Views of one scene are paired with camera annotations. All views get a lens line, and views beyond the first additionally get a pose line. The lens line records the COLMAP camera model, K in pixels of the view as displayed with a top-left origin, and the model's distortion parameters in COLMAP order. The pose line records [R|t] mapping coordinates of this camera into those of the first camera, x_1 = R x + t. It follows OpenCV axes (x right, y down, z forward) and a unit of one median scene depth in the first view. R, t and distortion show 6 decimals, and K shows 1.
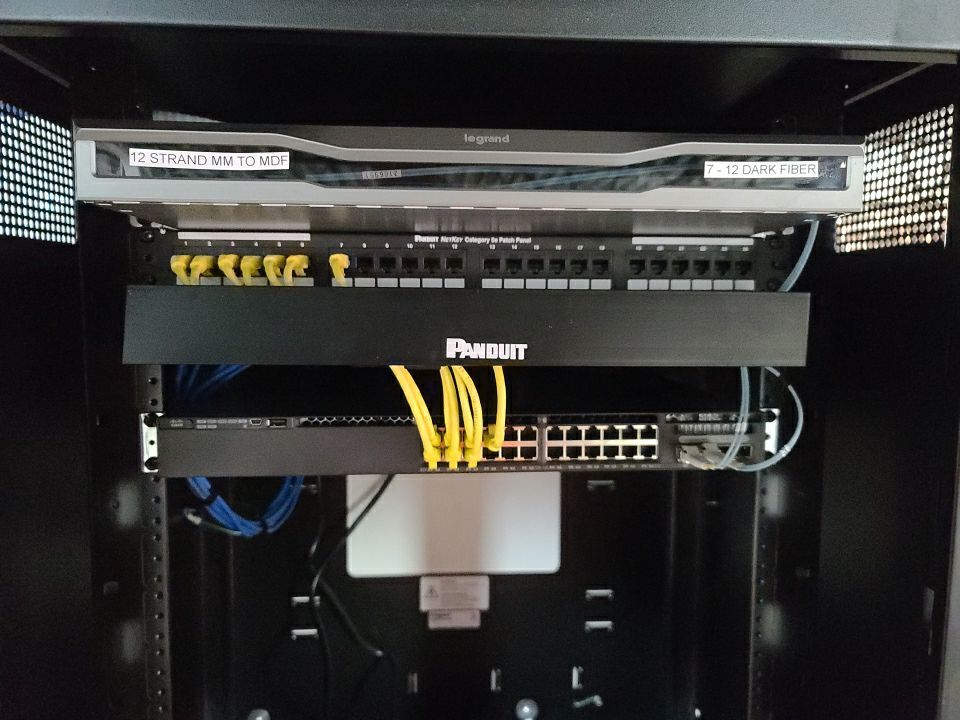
lens RADIAL K [[748.5, 0, 480.5], [0, 748.5, 365.7], [0, 0, 1]] dist [-0.007990, 0.011077]
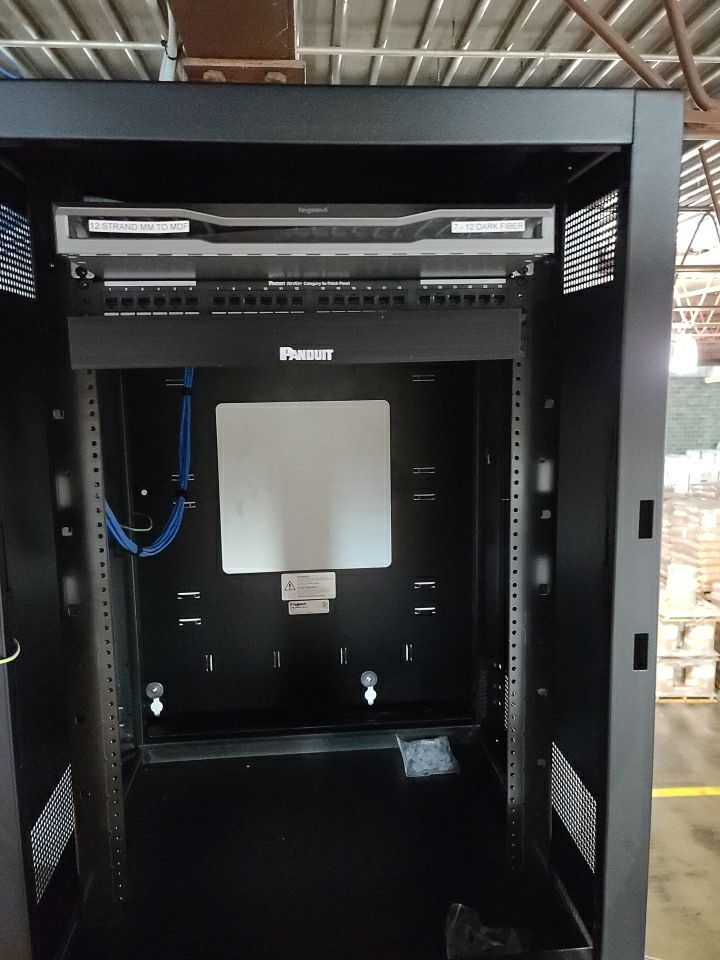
lens RADIAL K [[720.0, 0, 350.6], [0, 720.0, 485.8], [0, 0, 1]] dist [0.020070, -0.012489]
pose [[0.999273, -0.029369, 0.024293, 0.024739], [0.027783, 0.997611, 0.063242, 0.136792], [-0.026092, -0.062522, 0.997702, -0.418046]]
